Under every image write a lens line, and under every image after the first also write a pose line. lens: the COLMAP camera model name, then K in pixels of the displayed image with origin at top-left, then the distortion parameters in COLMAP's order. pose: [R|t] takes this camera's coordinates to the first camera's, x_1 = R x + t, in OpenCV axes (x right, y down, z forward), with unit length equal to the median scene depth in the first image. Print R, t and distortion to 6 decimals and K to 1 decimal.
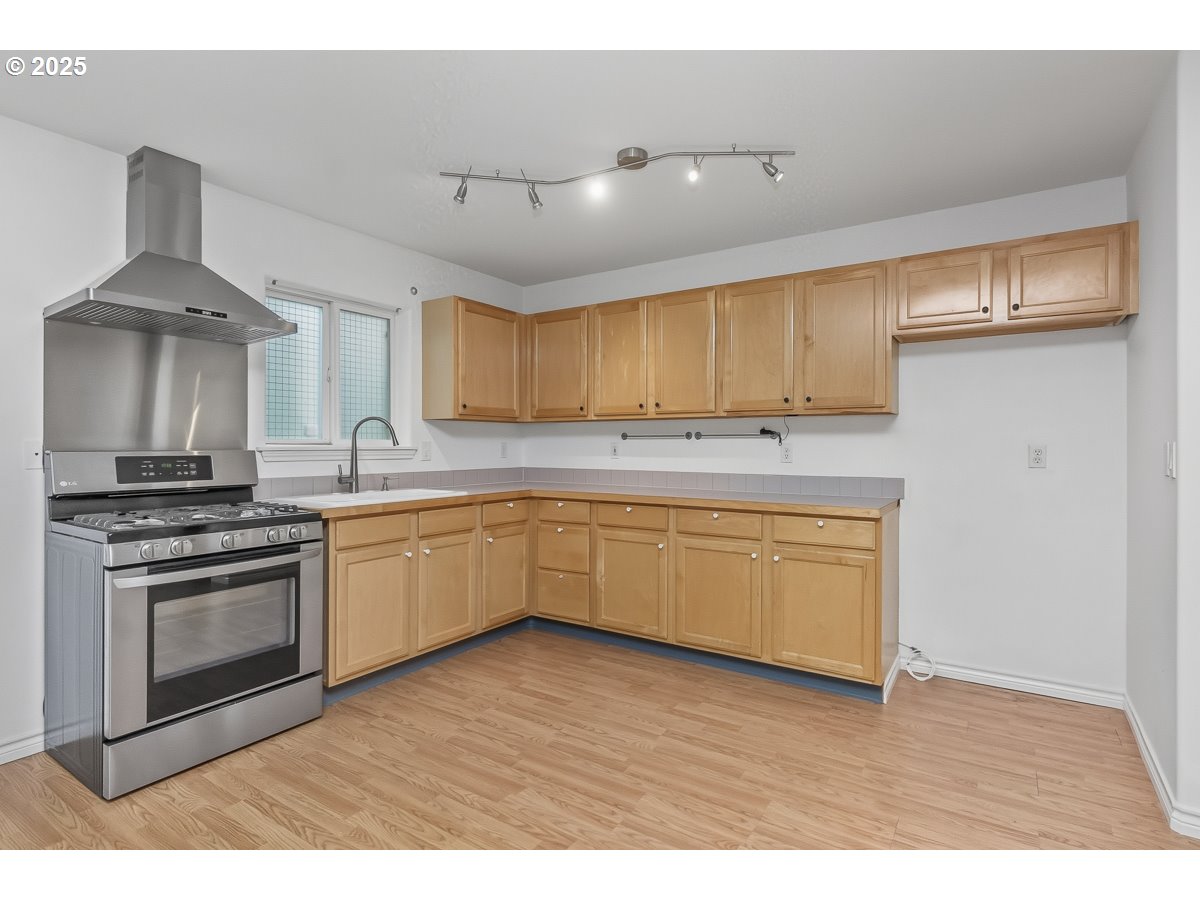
lens RADIAL K [[559.5, 0, 592.7], [0, 559.5, 443.6], [0, 0, 1]] dist [0.001636, 0.000449]
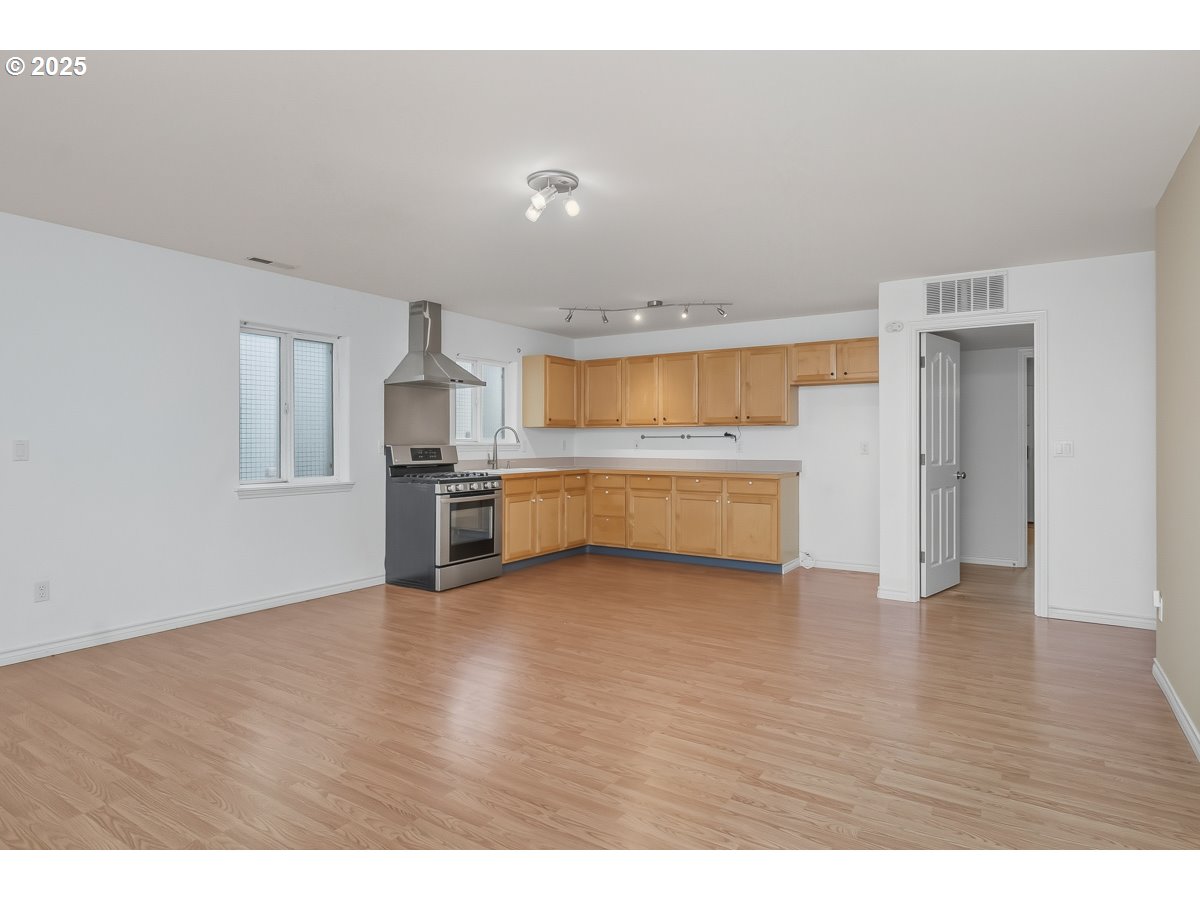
lens RADIAL K [[676.1, 0, 566.3], [0, 676.1, 440.3], [0, 0, 1]] dist [0.002487, 0.000208]
pose [[0.999980, -0.000715, -0.006274, -0.178403], [0.000716, 1.000000, 0.000139, -0.004531], [0.006274, -0.000144, 0.999980, -1.109218]]
